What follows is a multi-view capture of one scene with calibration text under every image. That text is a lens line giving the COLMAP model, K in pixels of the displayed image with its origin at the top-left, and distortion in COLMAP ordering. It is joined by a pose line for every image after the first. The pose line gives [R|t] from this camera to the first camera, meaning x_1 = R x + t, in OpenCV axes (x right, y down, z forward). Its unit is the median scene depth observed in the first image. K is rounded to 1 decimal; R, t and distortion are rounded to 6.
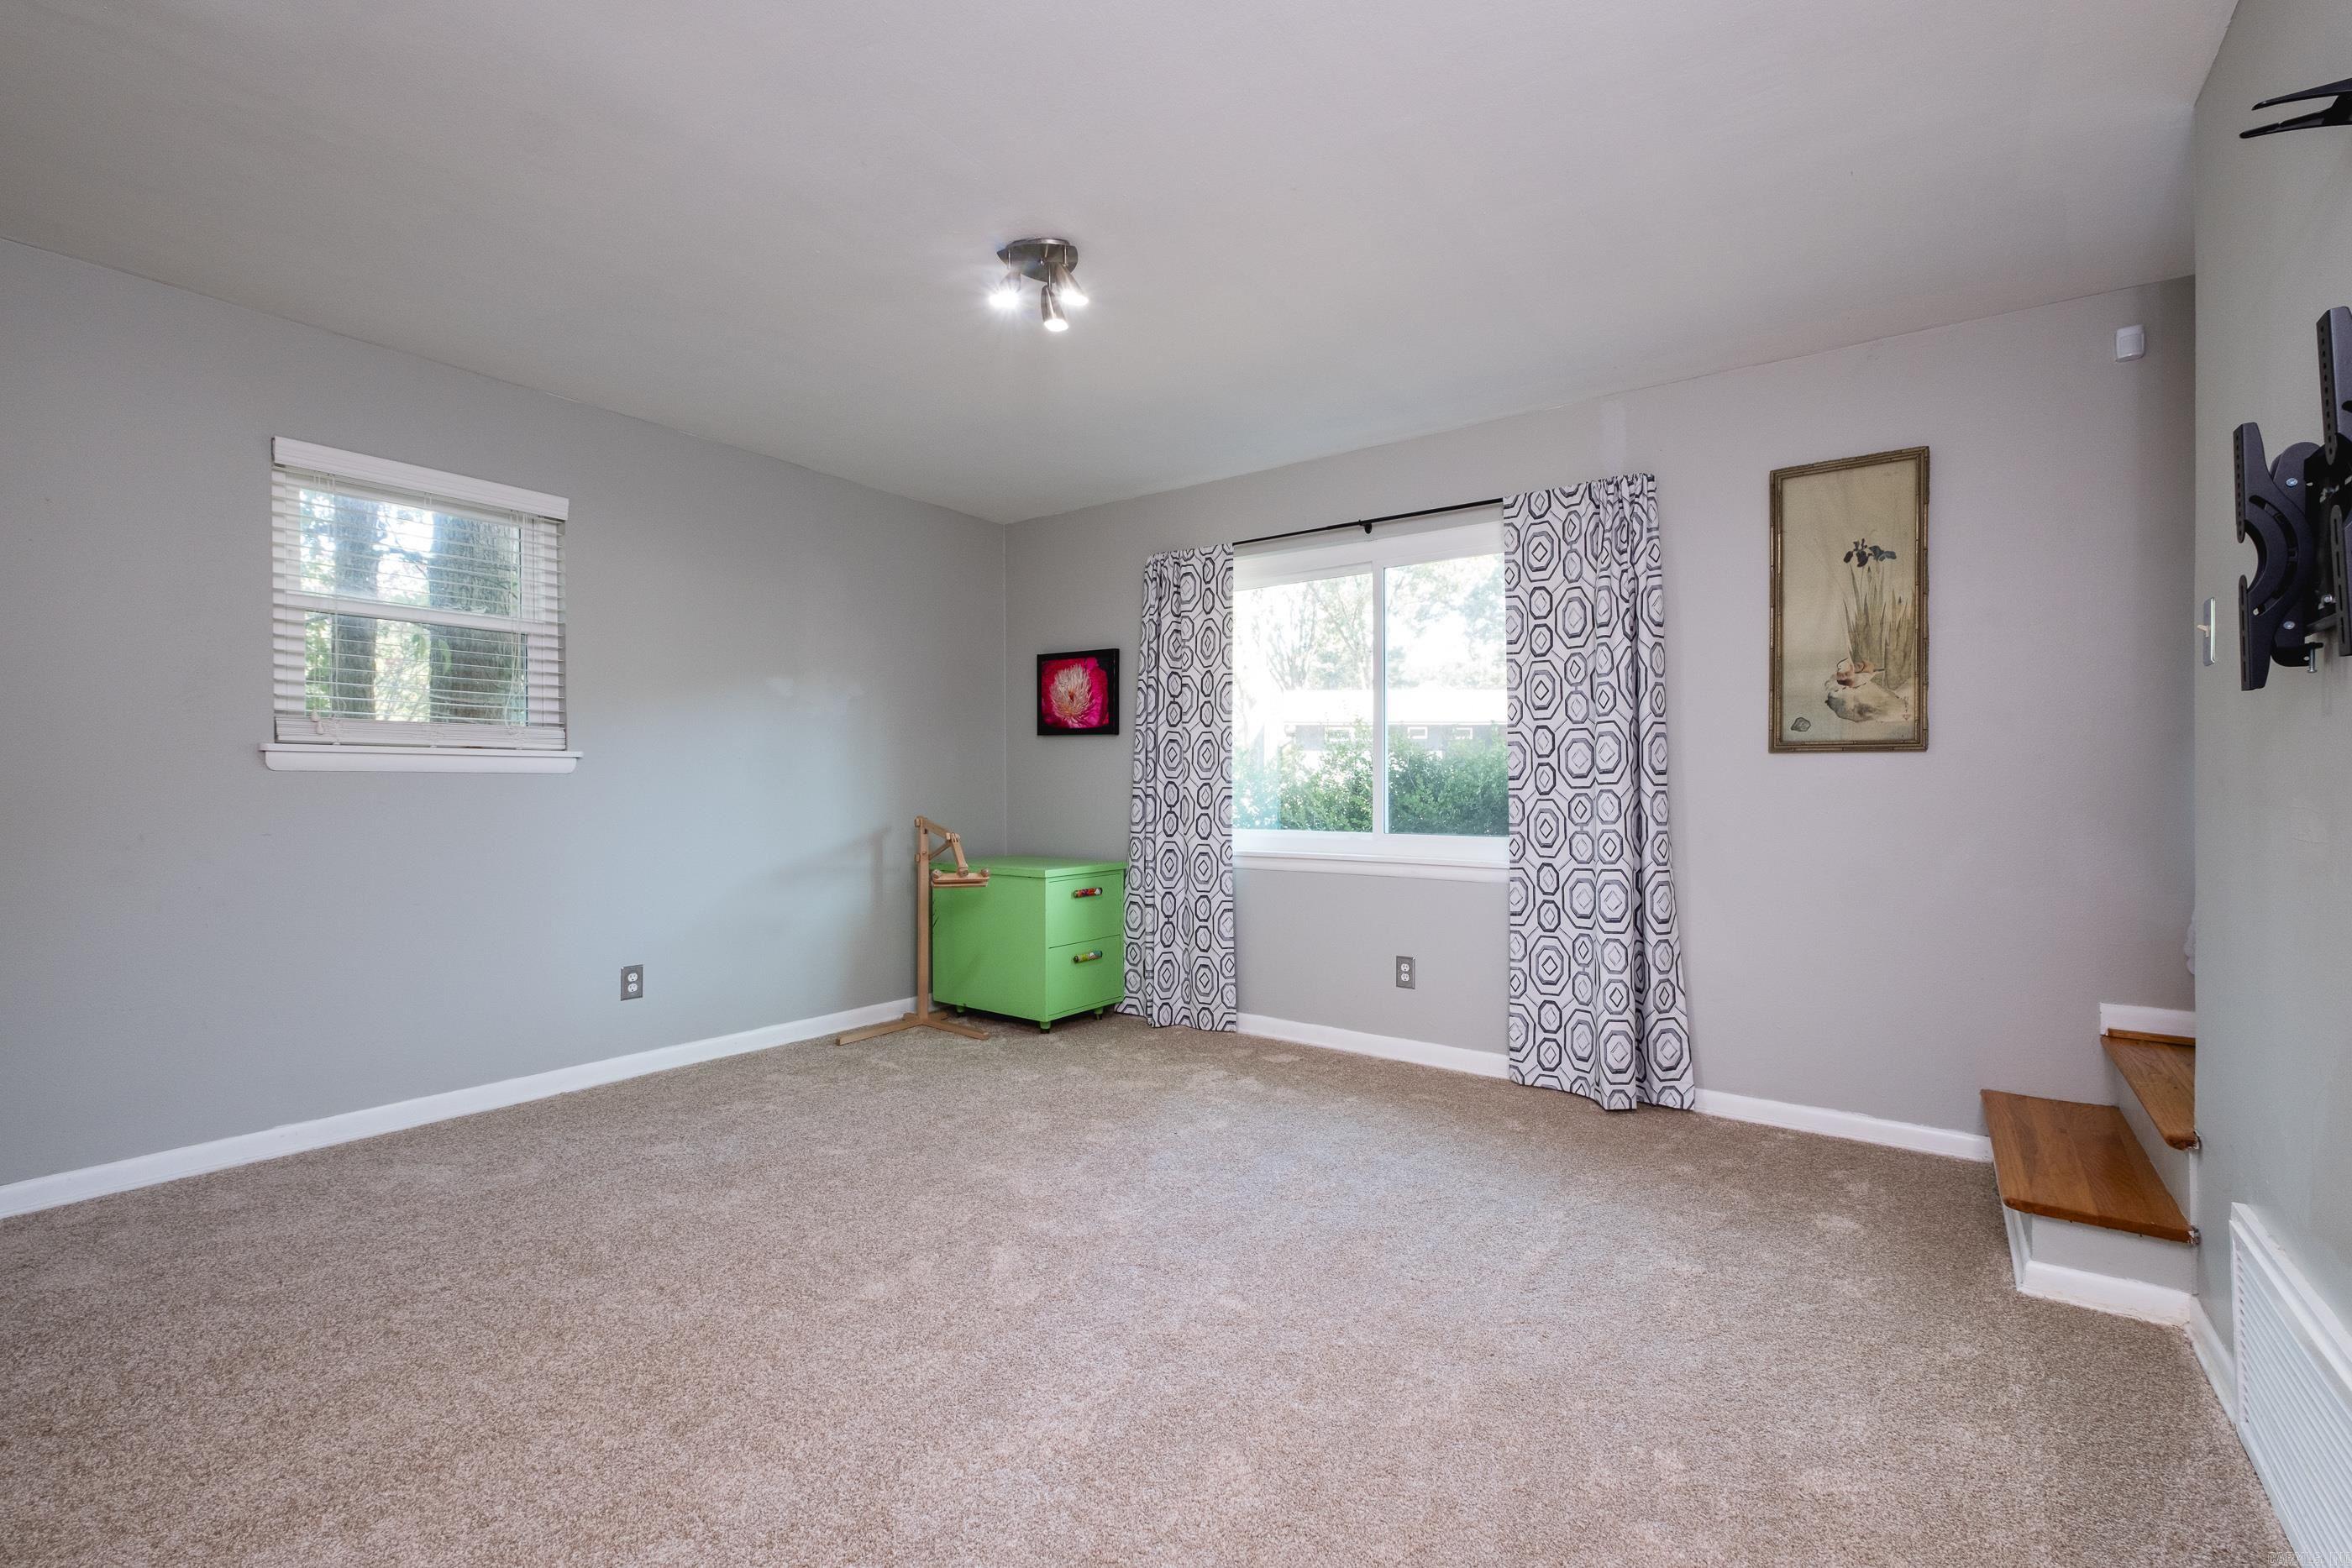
lens RADIAL K [[1035.9, 0, 1176.0], [0, 1035.9, 784.0], [0, 0, 1]] dist [-0.001664, -0.000451]
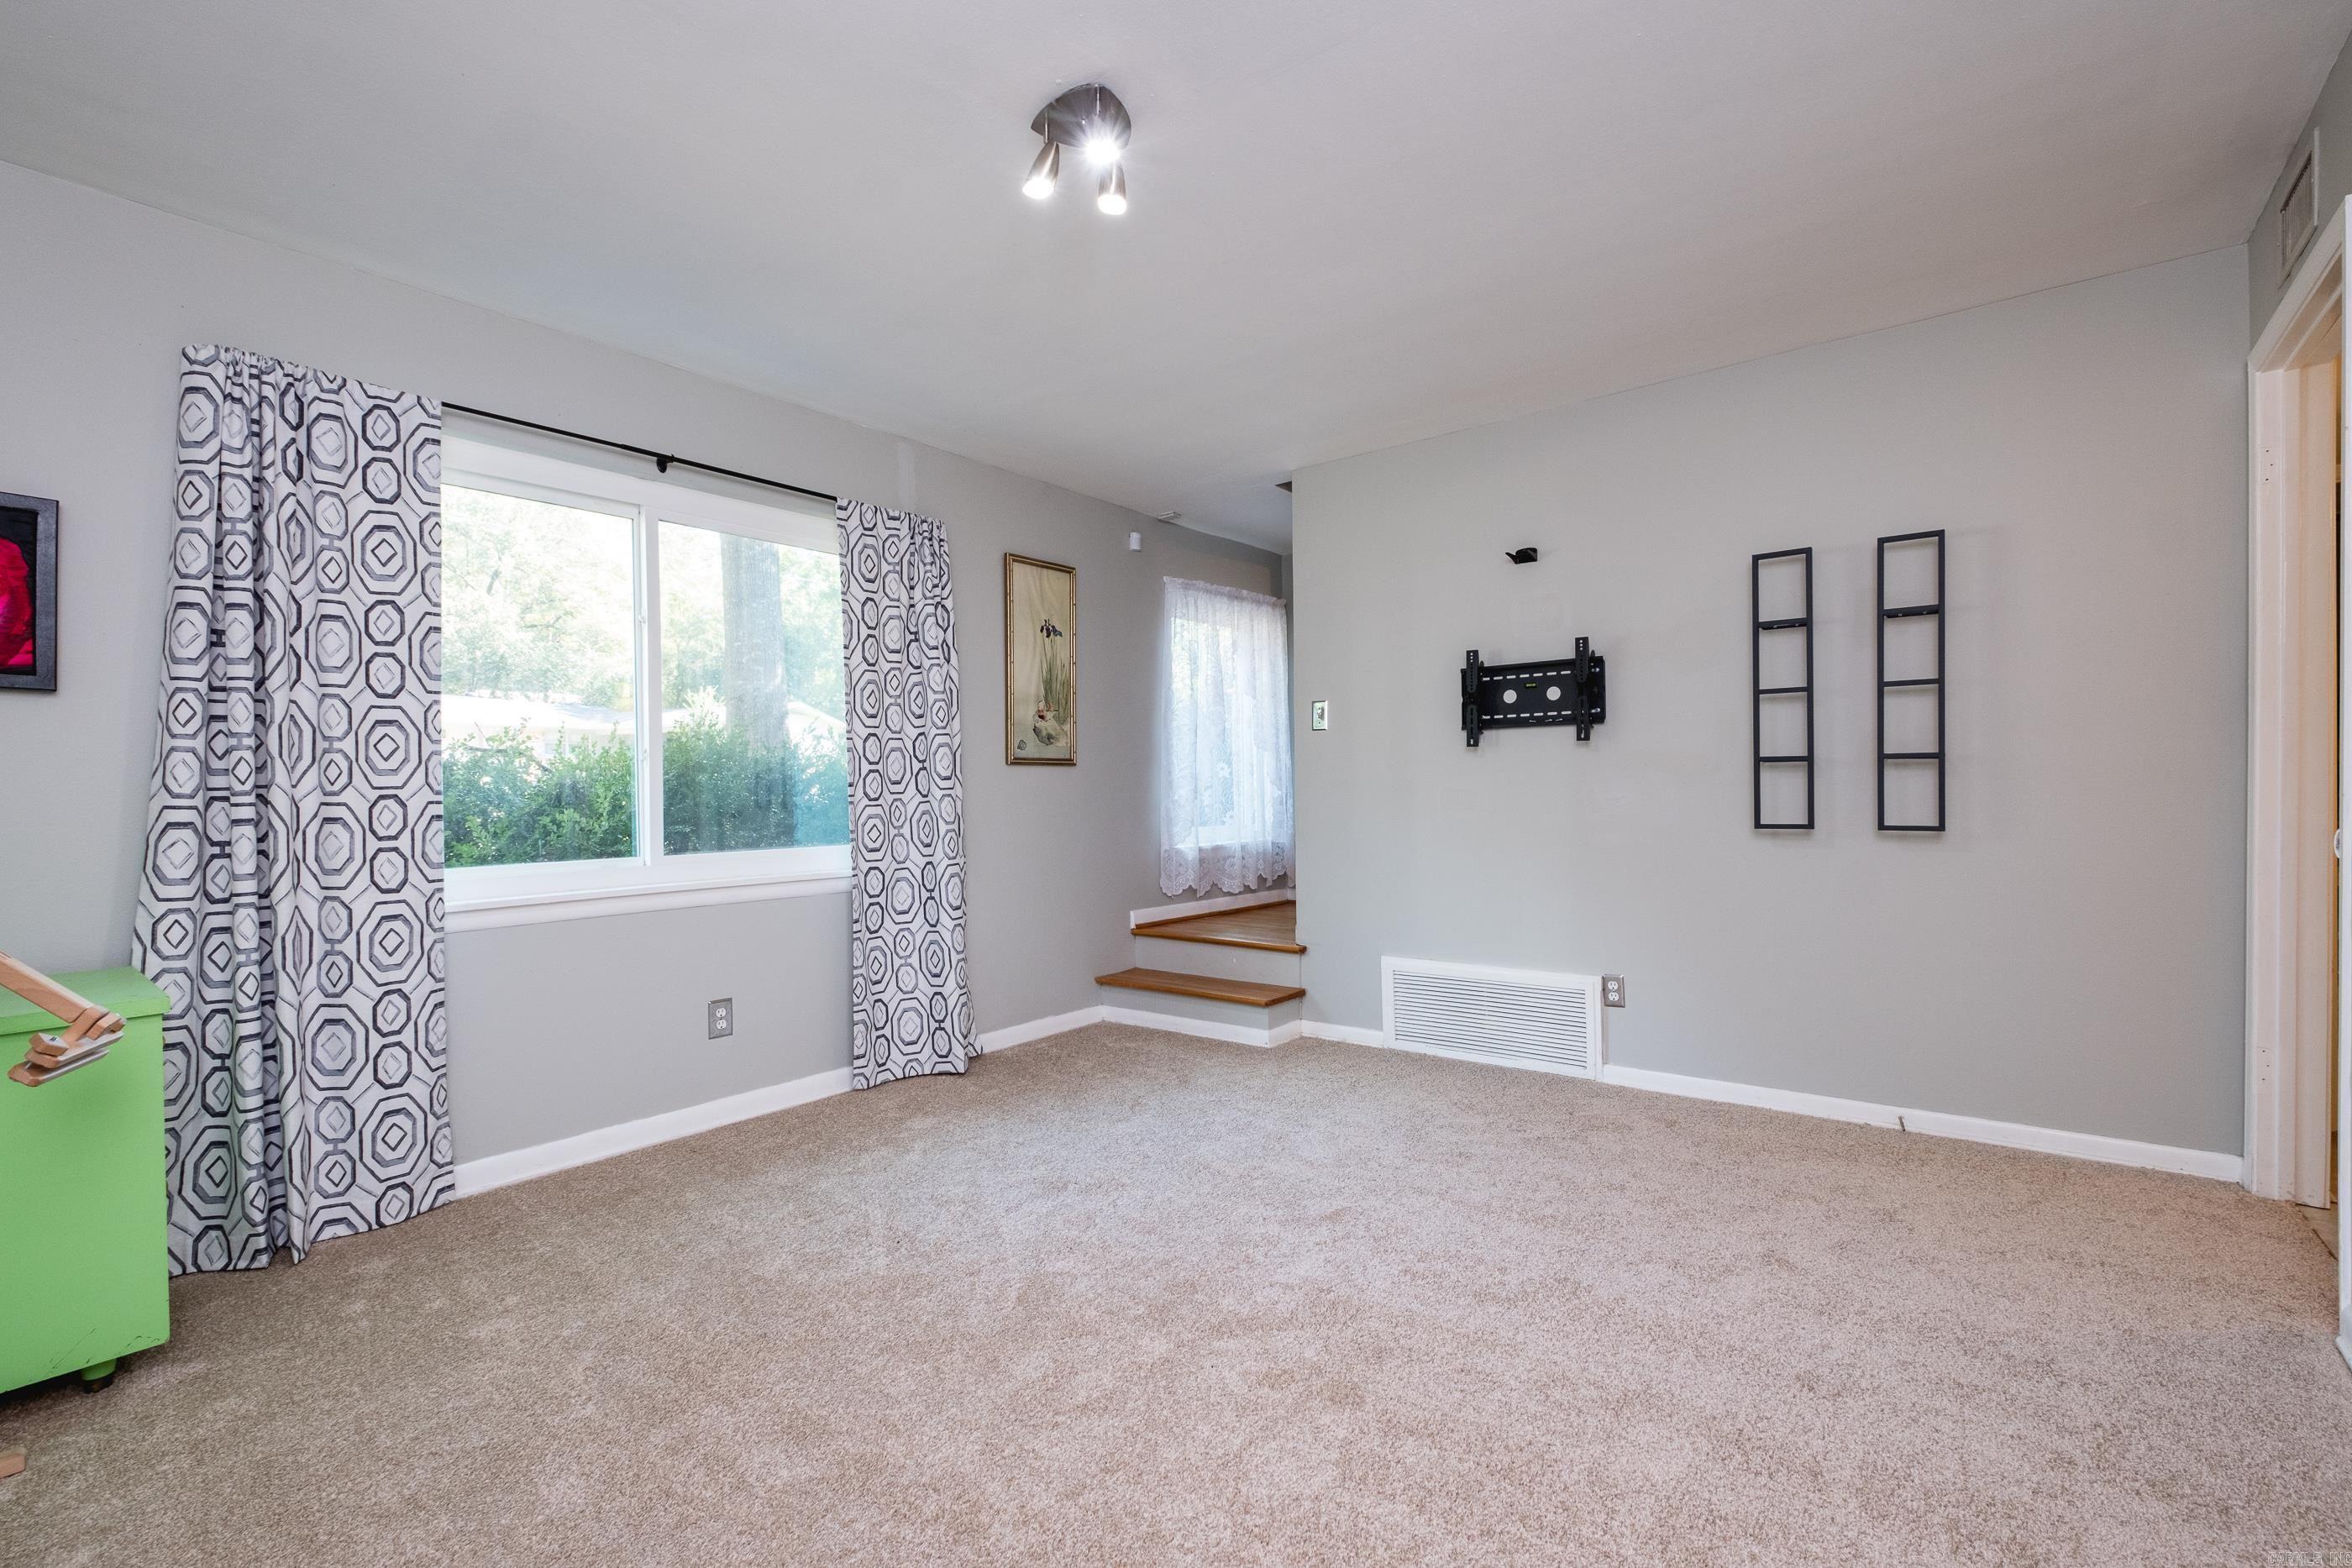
lens RADIAL K [[1035.9, 0, 1176.0], [0, 1035.9, 784.0], [0, 0, 1]] dist [-0.001664, -0.000451]
pose [[0.011569, -0.005090, 0.999920, -0.664165], [0.003839, 0.999980, 0.005045, -0.010562], [-0.999926, 0.003781, 0.011588, 0.679963]]
